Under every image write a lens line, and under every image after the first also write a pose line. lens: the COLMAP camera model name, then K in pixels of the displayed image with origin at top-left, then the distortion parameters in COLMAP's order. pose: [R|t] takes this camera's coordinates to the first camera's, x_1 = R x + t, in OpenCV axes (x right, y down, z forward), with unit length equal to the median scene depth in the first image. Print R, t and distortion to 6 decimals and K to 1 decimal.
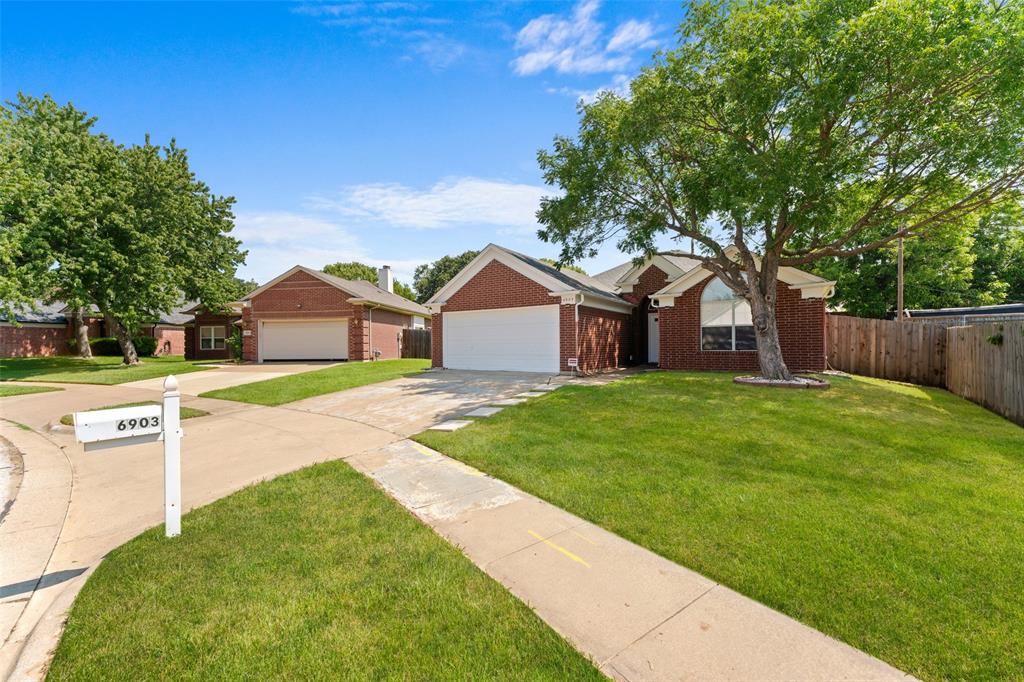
lens RADIAL K [[410.1, 0, 507.2], [0, 410.1, 340.8], [0, 0, 1]] dist [-0.000792, -0.000057]
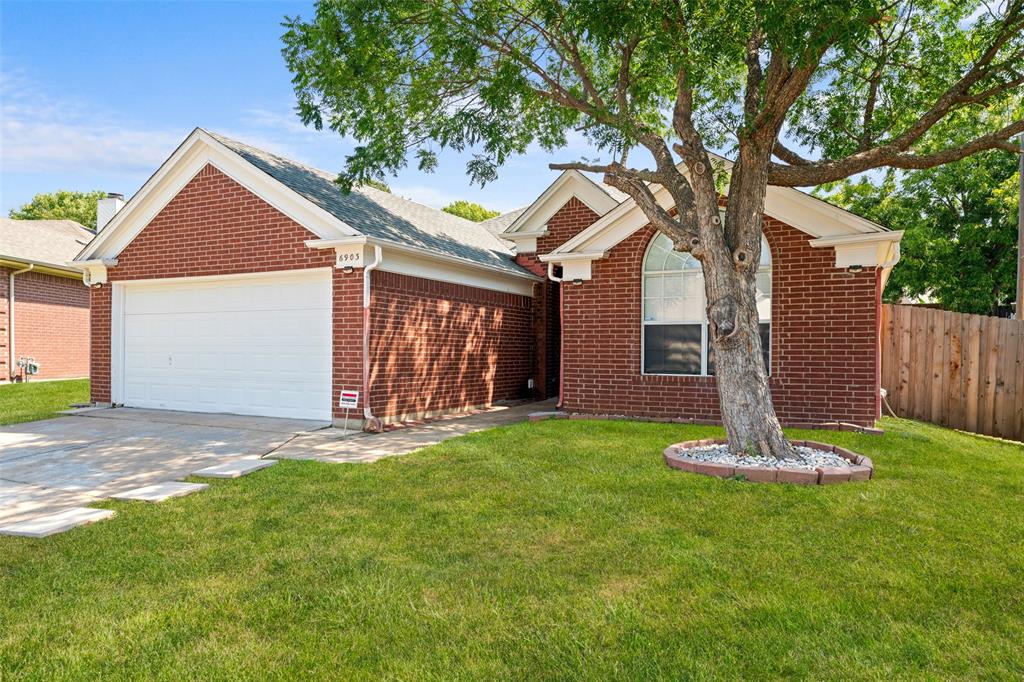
lens RADIAL K [[673.9, 0, 510.1], [0, 673.9, 344.0], [0, 0, 1]] dist [0.009755, 0.000414]
pose [[0.992183, 0.015088, 0.123877, 0.221394], [-0.015497, 0.999877, 0.002336, -0.010393], [-0.123826, -0.004237, 0.992295, 0.242940]]
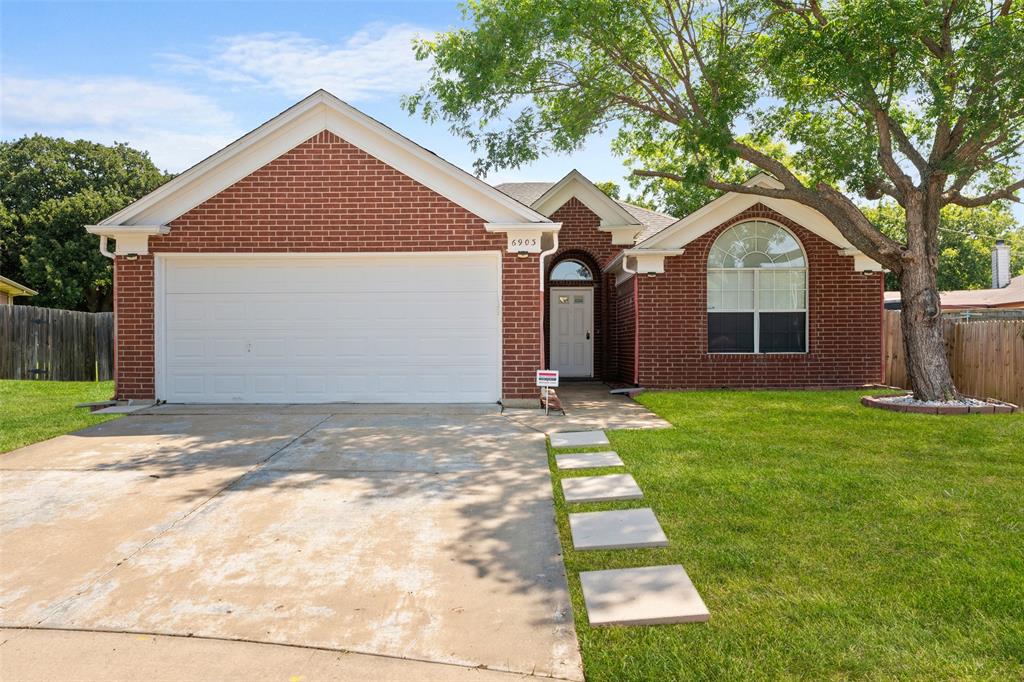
lens RADIAL K [[681.0, 0, 508.3], [0, 681.0, 341.0], [0, 0, 1]] dist [0.001501, 0.001742]
pose [[0.836242, 0.009818, 0.548273, -0.268546], [-0.009915, 0.999947, -0.002784, 0.011586], [-0.548271, -0.003108, 0.836295, 0.355579]]
